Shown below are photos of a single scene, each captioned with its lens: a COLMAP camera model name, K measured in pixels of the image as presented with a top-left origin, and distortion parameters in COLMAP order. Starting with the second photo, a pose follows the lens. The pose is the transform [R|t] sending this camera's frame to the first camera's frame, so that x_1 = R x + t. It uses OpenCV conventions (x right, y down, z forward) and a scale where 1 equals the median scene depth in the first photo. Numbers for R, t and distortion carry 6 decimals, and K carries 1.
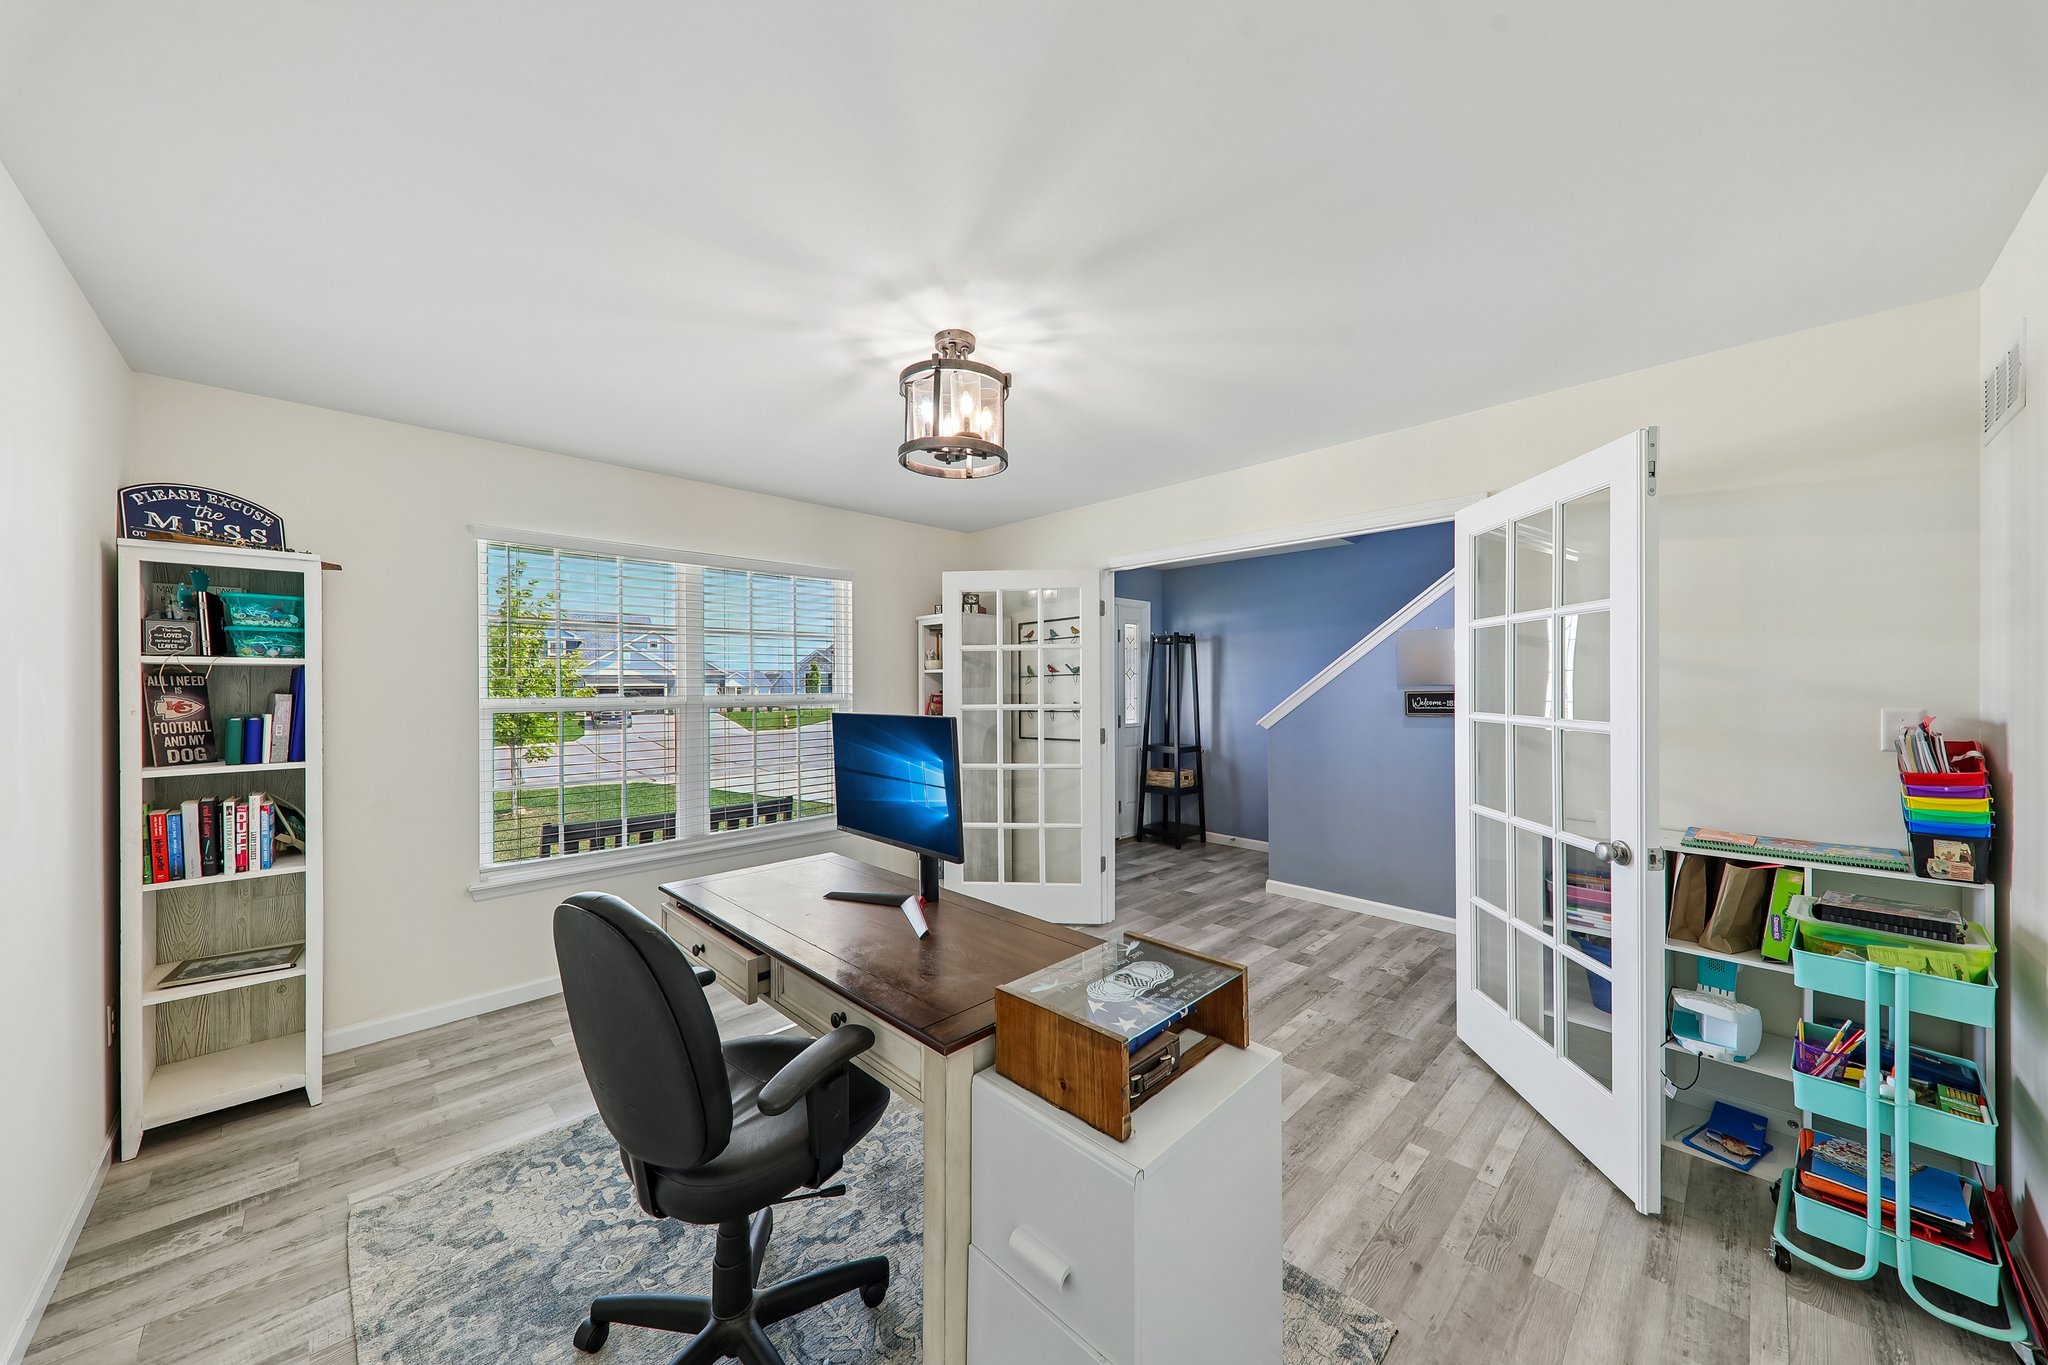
lens RADIAL K [[708.2, 0, 1019.1], [0, 708.2, 682.7], [0, 0, 1]] dist [0.018480, -0.007197]
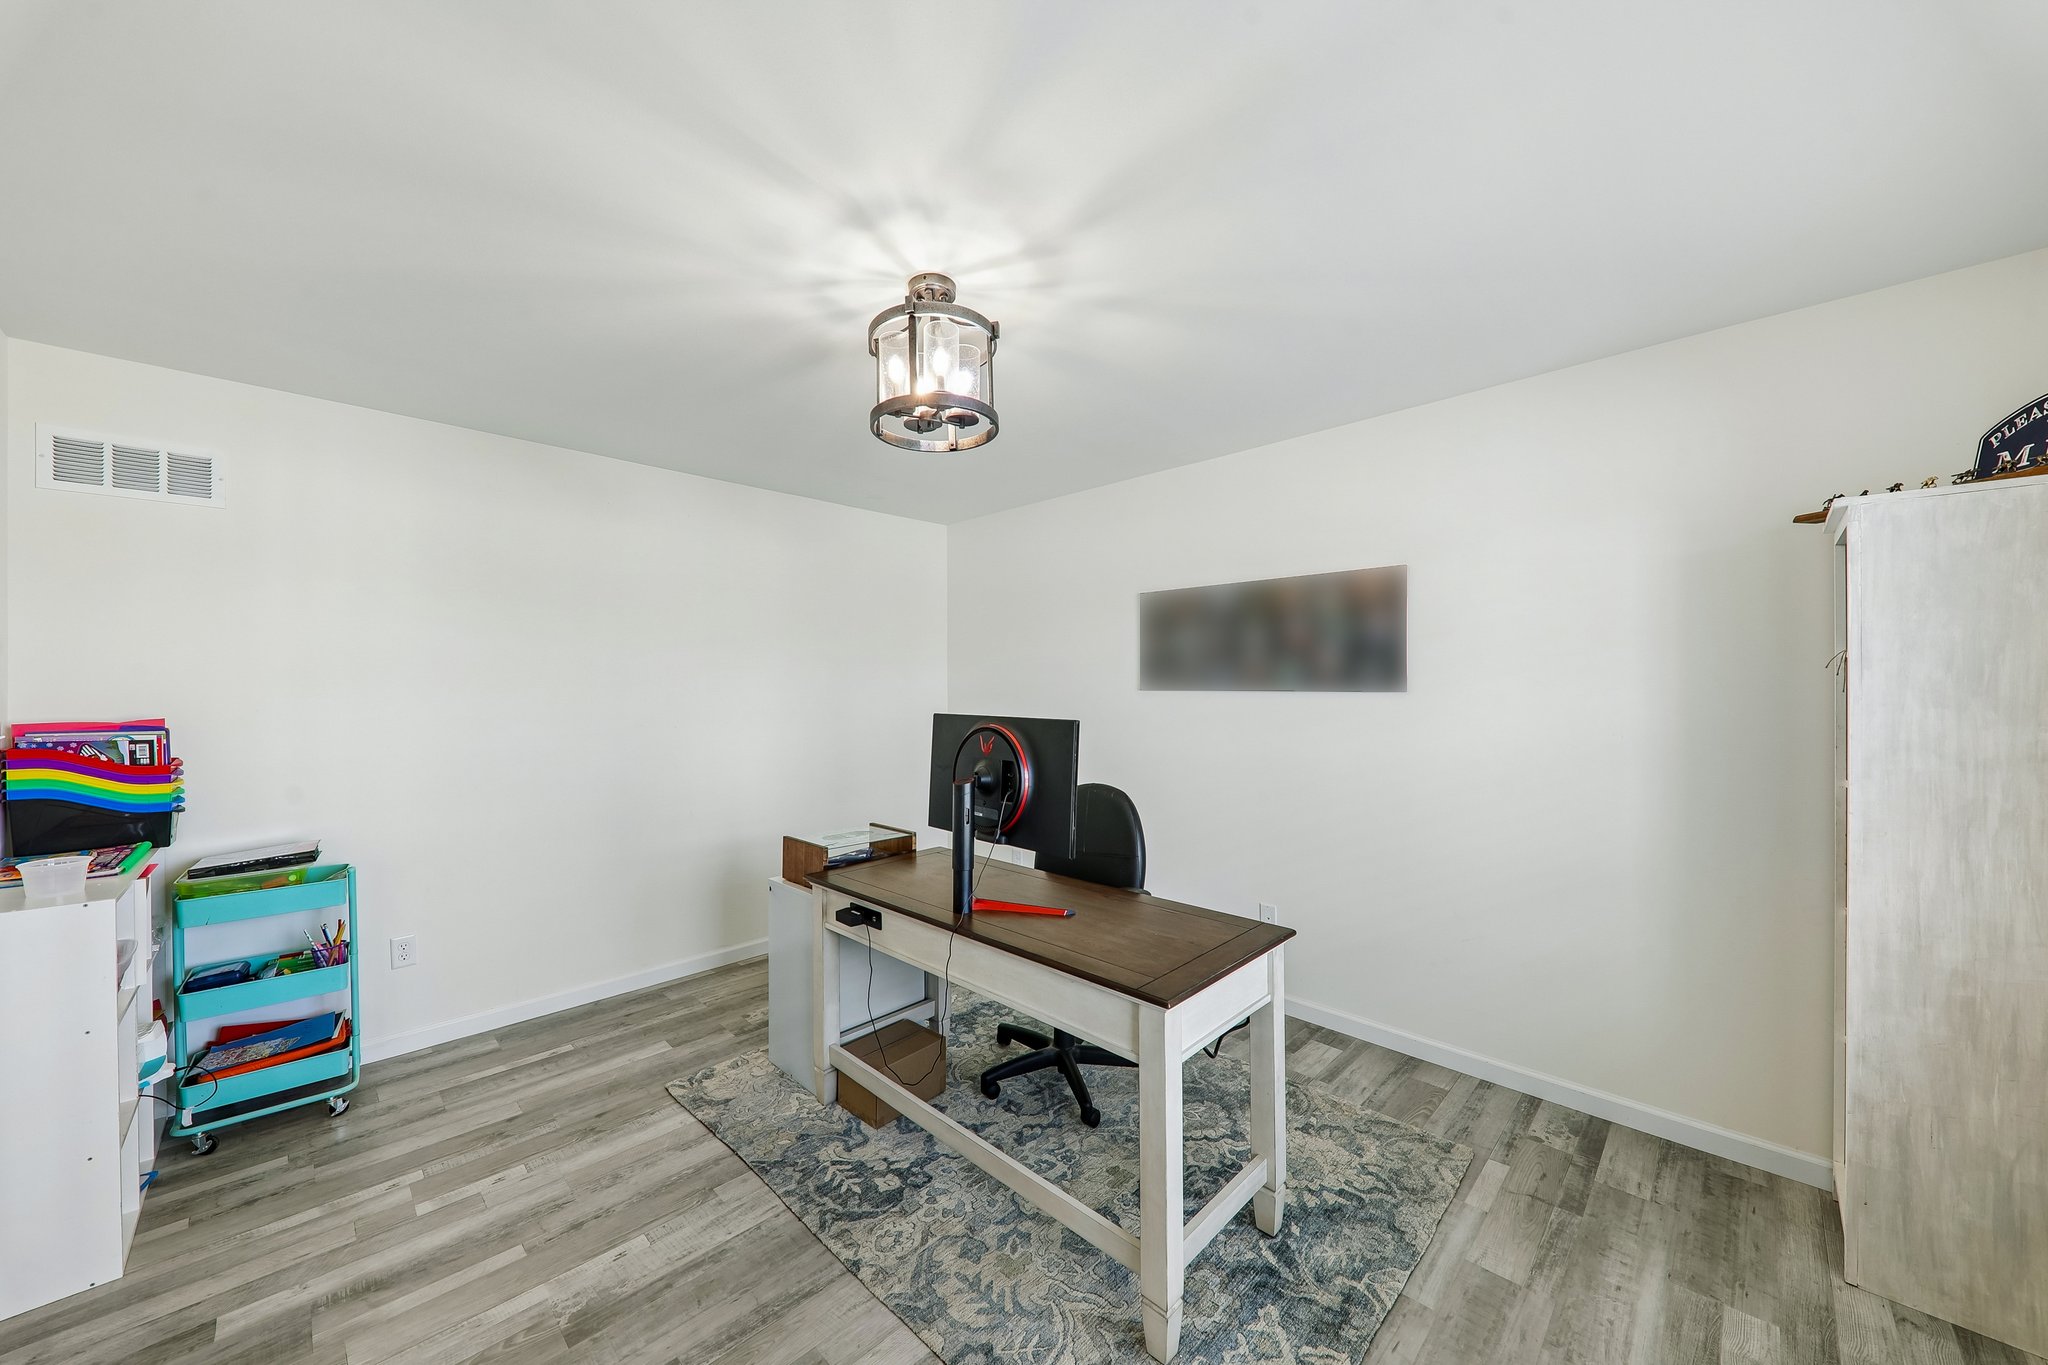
lens RADIAL K [[715.4, 0, 1009.7], [0, 715.4, 685.2], [0, 0, 1]] dist [0.016385, -0.000229]
pose [[-0.999813, 0.007068, -0.017991, -0.174732], [0.007240, 0.999929, -0.009506, 0.006434], [0.017922, -0.009635, -0.999793, 1.989263]]
